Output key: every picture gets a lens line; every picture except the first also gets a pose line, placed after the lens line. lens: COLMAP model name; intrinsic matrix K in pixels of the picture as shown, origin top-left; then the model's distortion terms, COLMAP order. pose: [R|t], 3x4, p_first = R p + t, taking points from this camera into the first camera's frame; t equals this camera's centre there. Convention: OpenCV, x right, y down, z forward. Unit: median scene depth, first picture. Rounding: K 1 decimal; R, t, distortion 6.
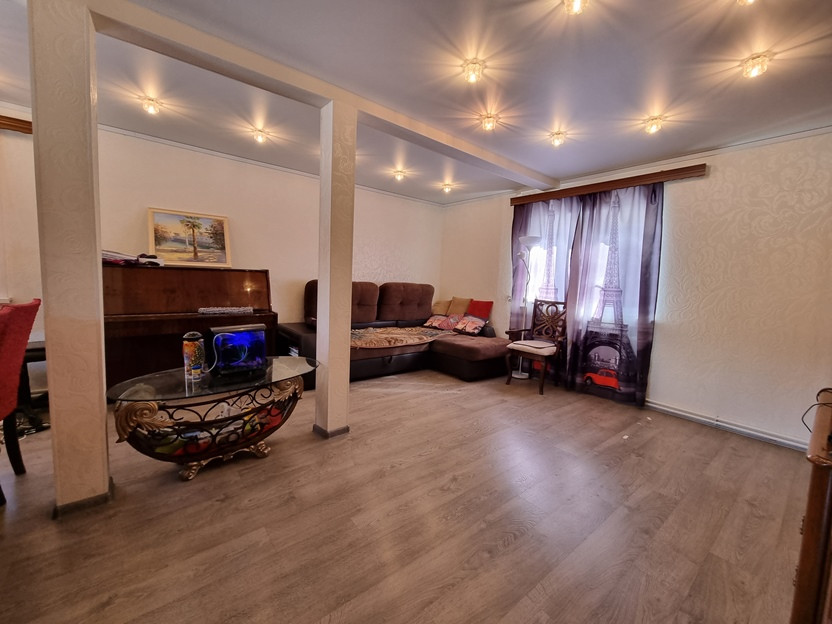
lens RADIAL K [[339.5, 0, 417.3], [0, 339.5, 311.9], [0, 0, 1]] dist [-0.000585, -0.000948]
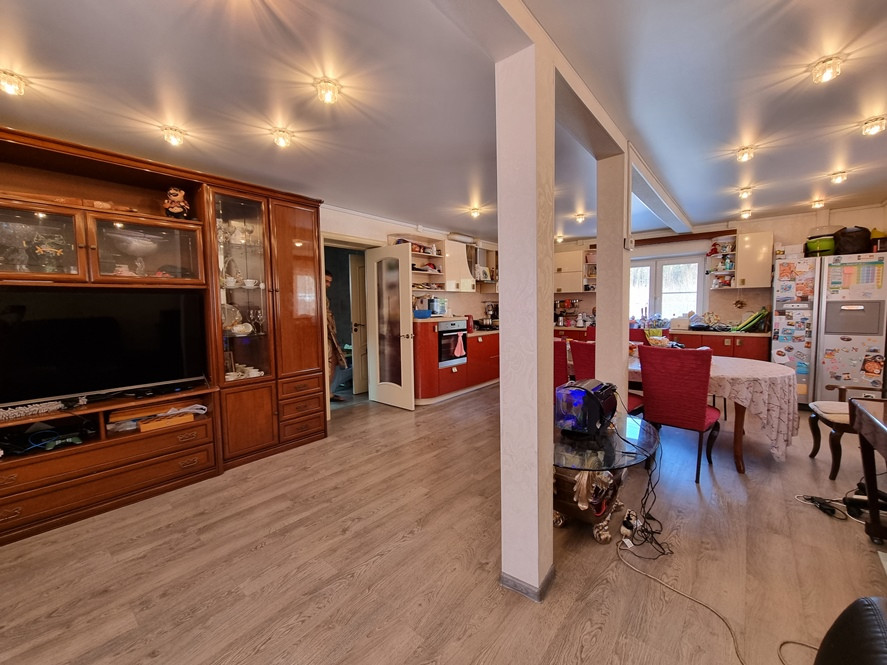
lens RADIAL K [[361.9, 0, 447.8], [0, 361.9, 326.0], [0, 0, 1]] dist [-0.000585, -0.000948]
pose [[-0.978485, -0.020962, -0.205251, 0.026237], [-0.050916, 0.988590, 0.141764, -0.140848], [0.199937, 0.149164, -0.968388, 1.132902]]
